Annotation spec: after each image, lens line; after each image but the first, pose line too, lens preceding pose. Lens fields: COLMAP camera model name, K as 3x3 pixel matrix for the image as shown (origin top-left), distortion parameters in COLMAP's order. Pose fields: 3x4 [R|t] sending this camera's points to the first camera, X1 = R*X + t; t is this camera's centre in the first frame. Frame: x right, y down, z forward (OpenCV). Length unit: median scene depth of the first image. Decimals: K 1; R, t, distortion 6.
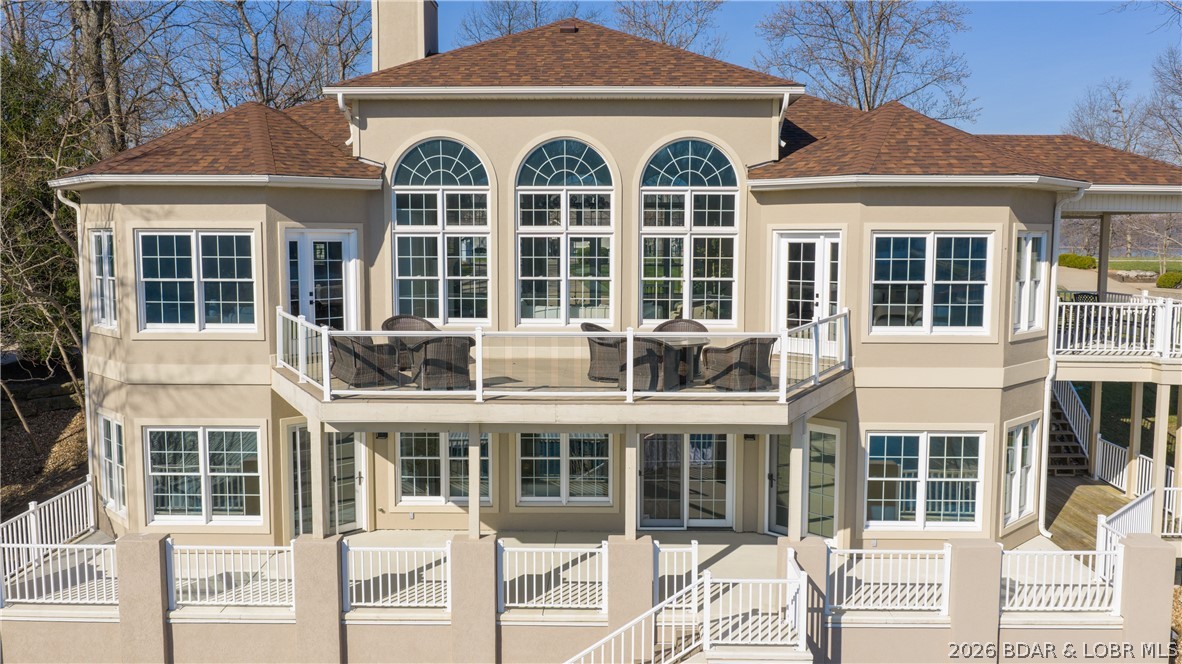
lens RADIAL K [[976.3, 0, 591.0], [0, 976.3, 332.0], [0, 0, 1]] dist [0.029699, -0.058883]
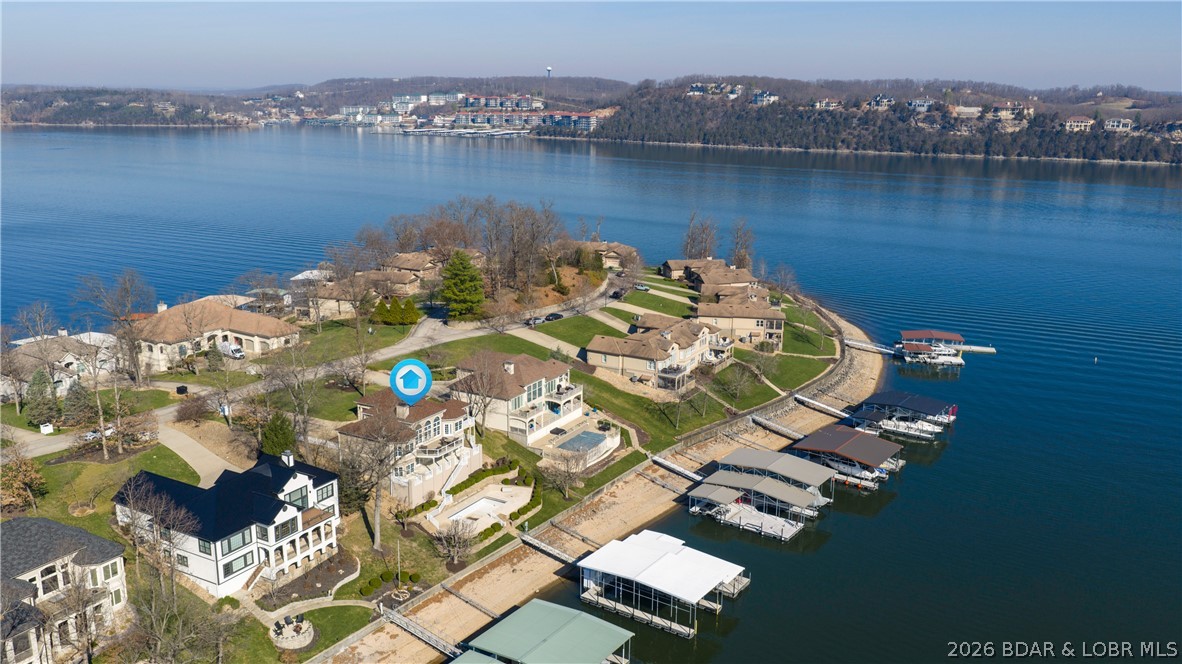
lens RADIAL K [[976.3, 0, 591.0], [0, 976.3, 332.0], [0, 0, 1]] dist [0.029699, -0.058883]
pose [[0.485045, -0.210219, 0.848846, -6.836868], [0.076808, 0.977166, 0.198109, -2.692725], [-0.871109, -0.030894, 0.490116, -4.734517]]
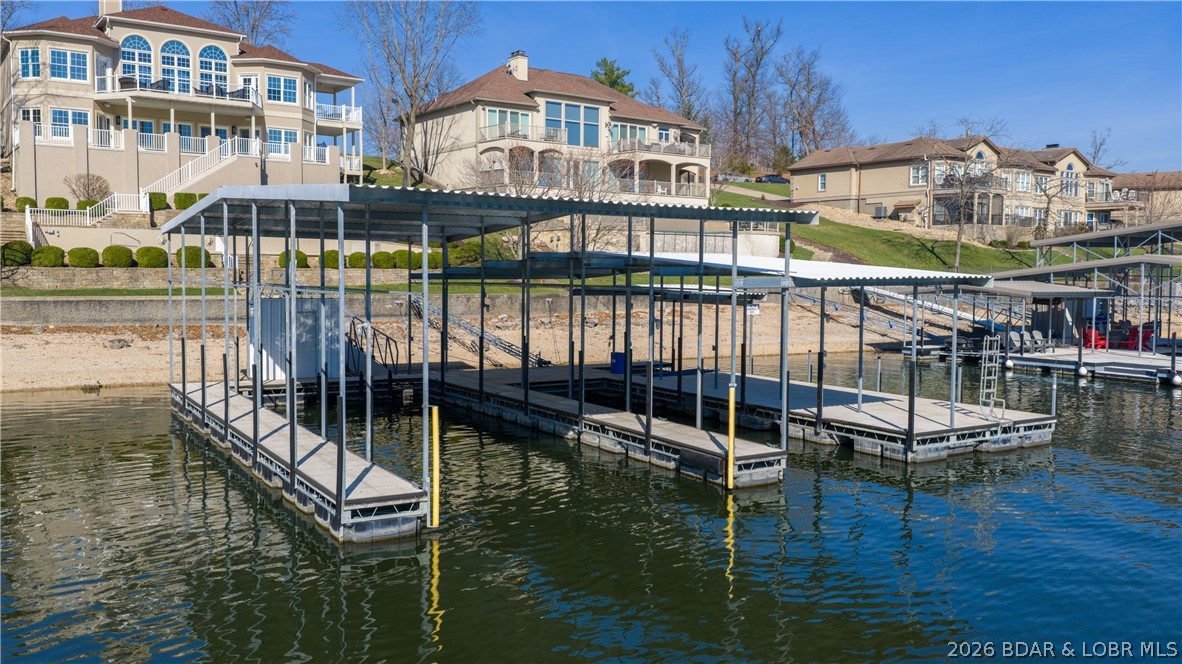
lens RADIAL K [[976.3, 0, 591.0], [0, 976.3, 332.0], [0, 0, 1]] dist [0.029699, -0.058883]
pose [[0.802457, -0.034736, 0.595699, -0.966182], [0.052071, 0.998572, -0.011916, 0.966530], [-0.594434, 0.040580, 0.803120, -2.662542]]
